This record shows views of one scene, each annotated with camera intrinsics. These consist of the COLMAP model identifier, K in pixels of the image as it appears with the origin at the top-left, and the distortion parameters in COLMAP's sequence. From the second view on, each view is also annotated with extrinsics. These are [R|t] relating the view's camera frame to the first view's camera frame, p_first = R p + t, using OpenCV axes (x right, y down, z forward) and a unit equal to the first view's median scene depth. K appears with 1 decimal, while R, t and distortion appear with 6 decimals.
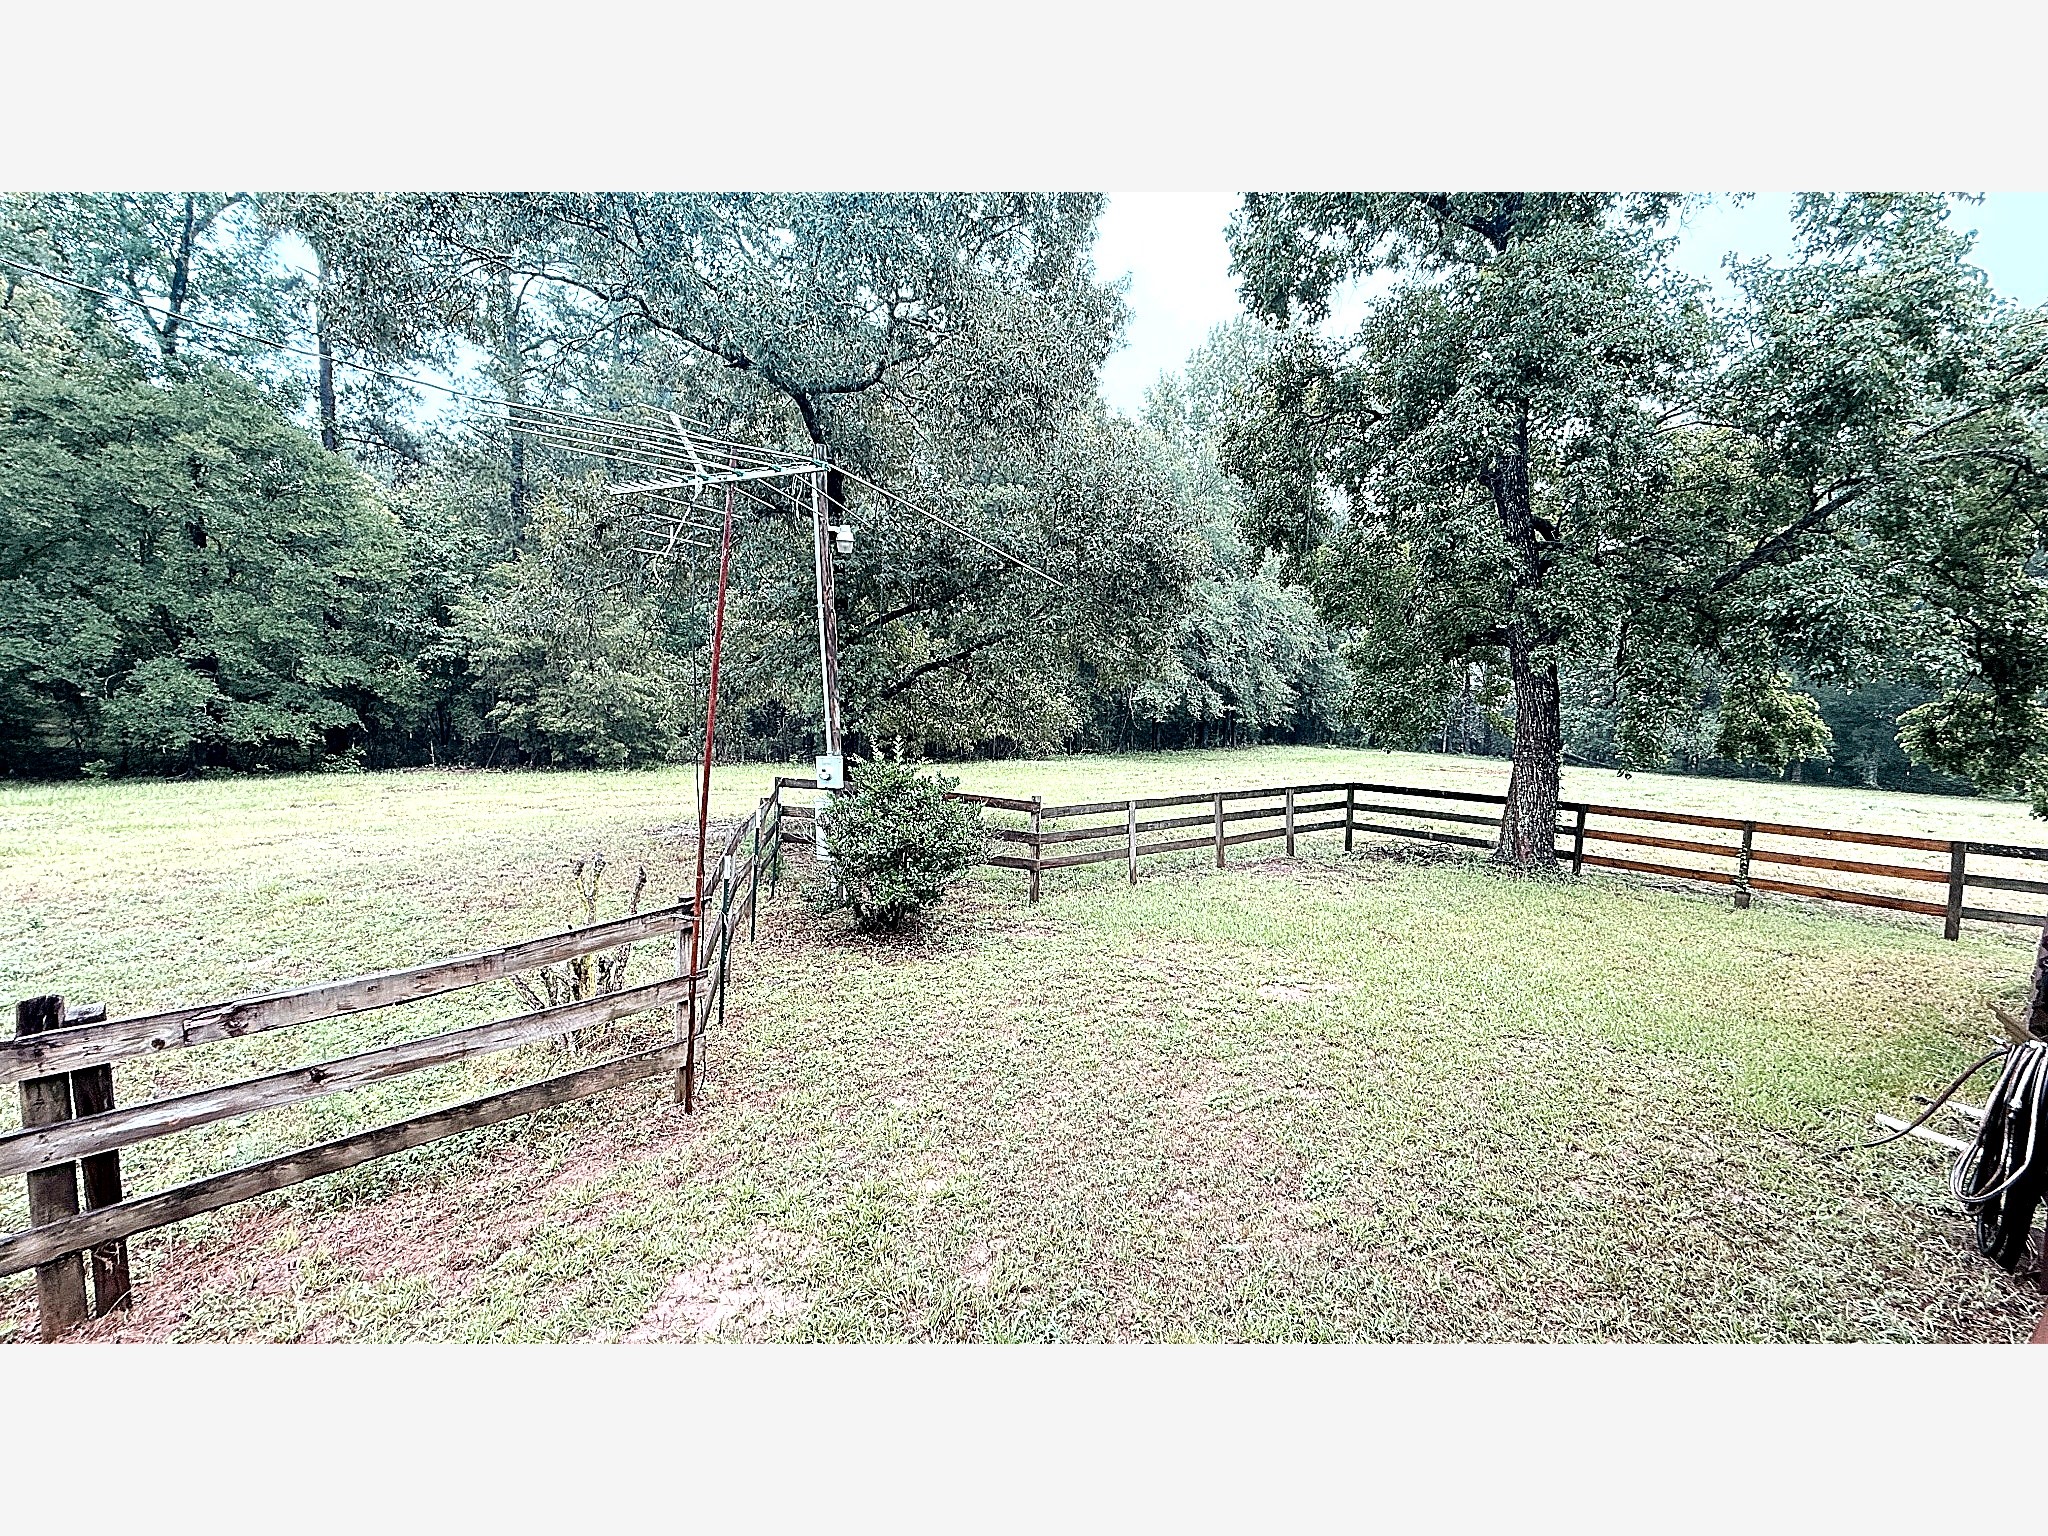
lens RADIAL K [[814.0, 0, 1023.6], [0, 814.0, 775.0], [0, 0, 1]] dist [0.000187, -0.000157]
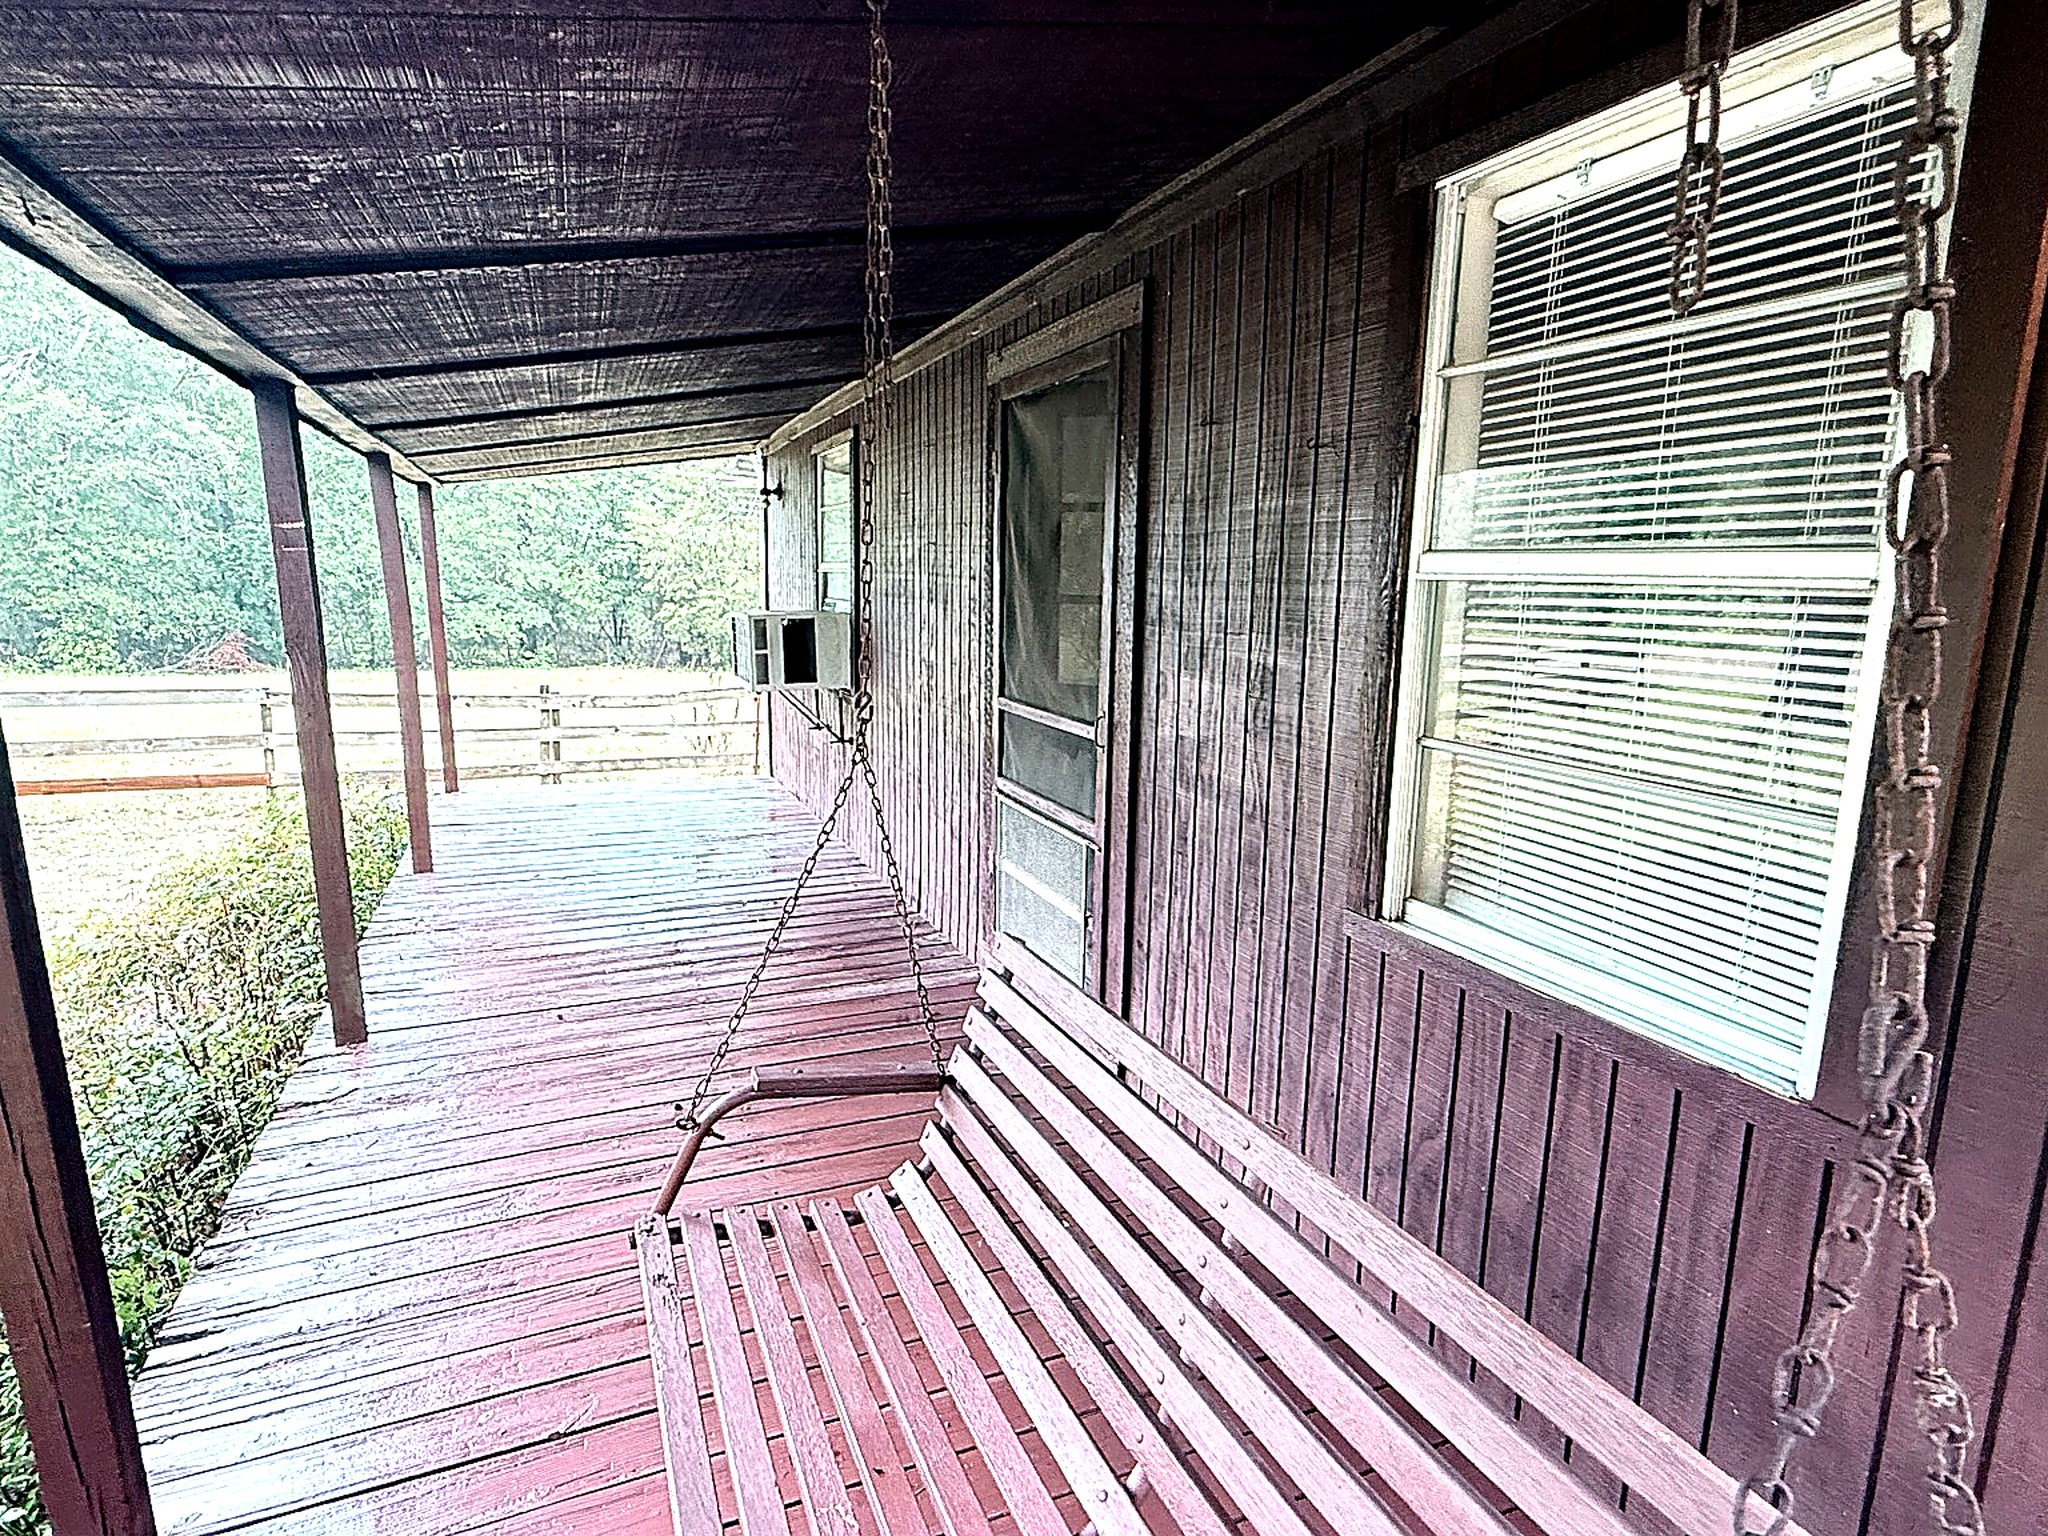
lens RADIAL K [[1058.9, 0, 1023.4], [0, 1058.9, 772.5], [0, 0, 1]] dist [-0.002959, -0.000568]
pose [[0.970196, 0.041098, -0.238810, 0.194336], [-0.026406, 0.997575, 0.064400, 0.038093], [0.240878, -0.056175, 0.968928, -0.313699]]
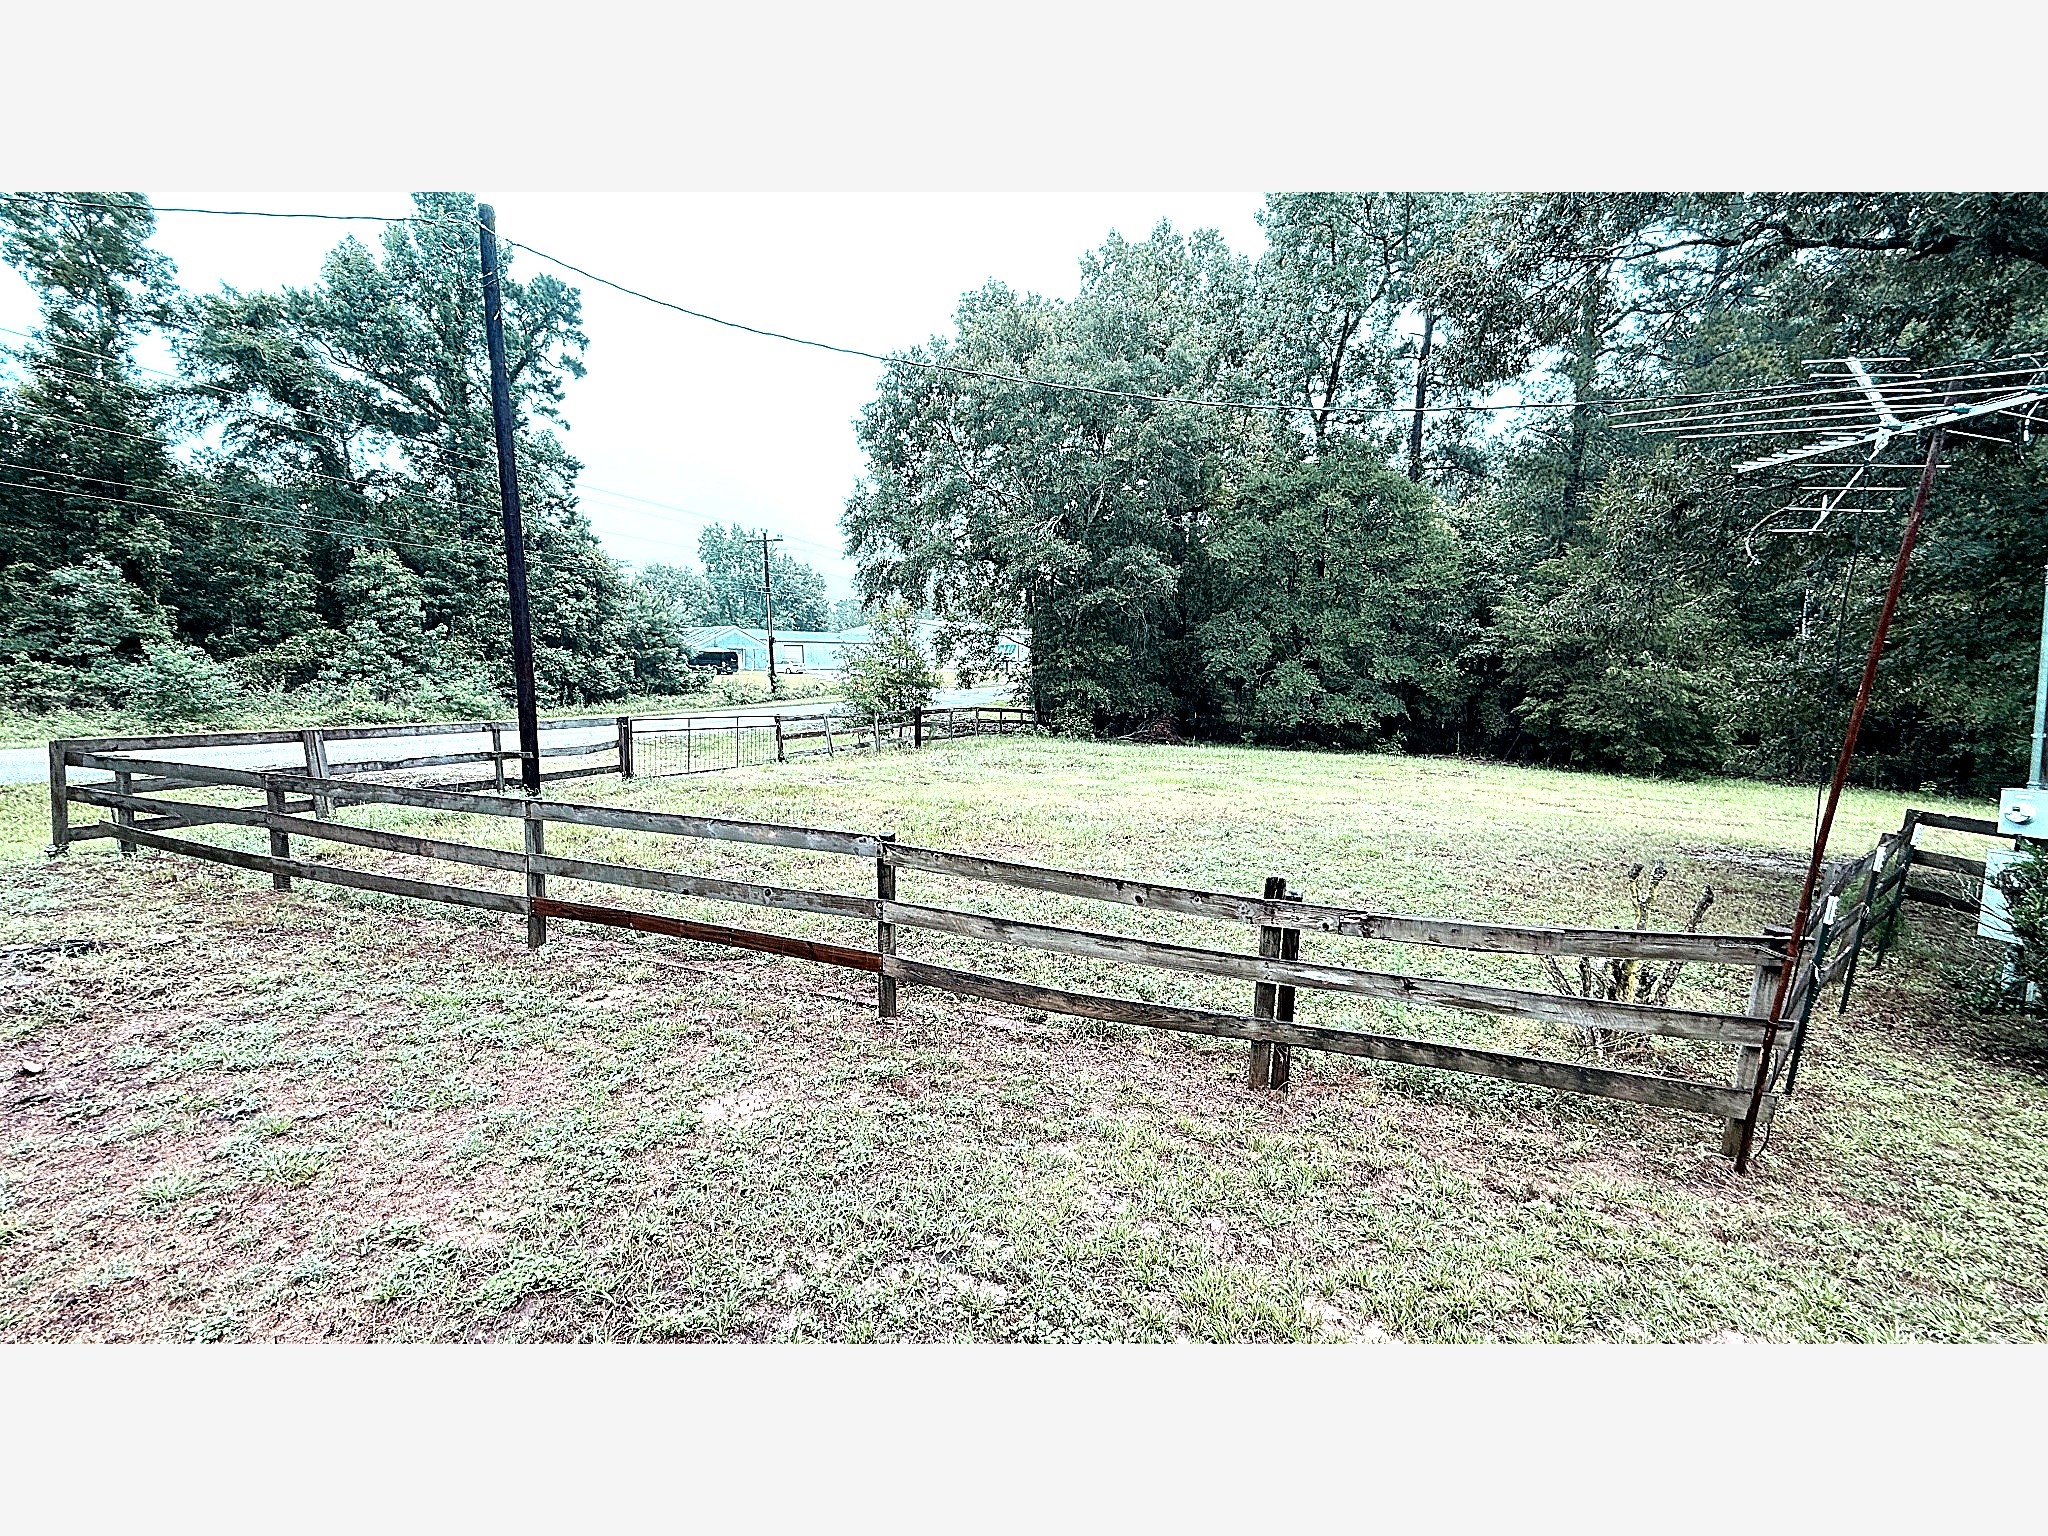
lens RADIAL K [[814.0, 0, 1021.5], [0, 814.0, 773.4], [0, 0, 1]] dist [0.000187, -0.000157]
pose [[0.440185, 0.104953, -0.891752, -0.003290], [-0.102295, 0.992541, 0.066320, 0.001950], [0.892061, 0.062029, 0.447637, -0.021885]]
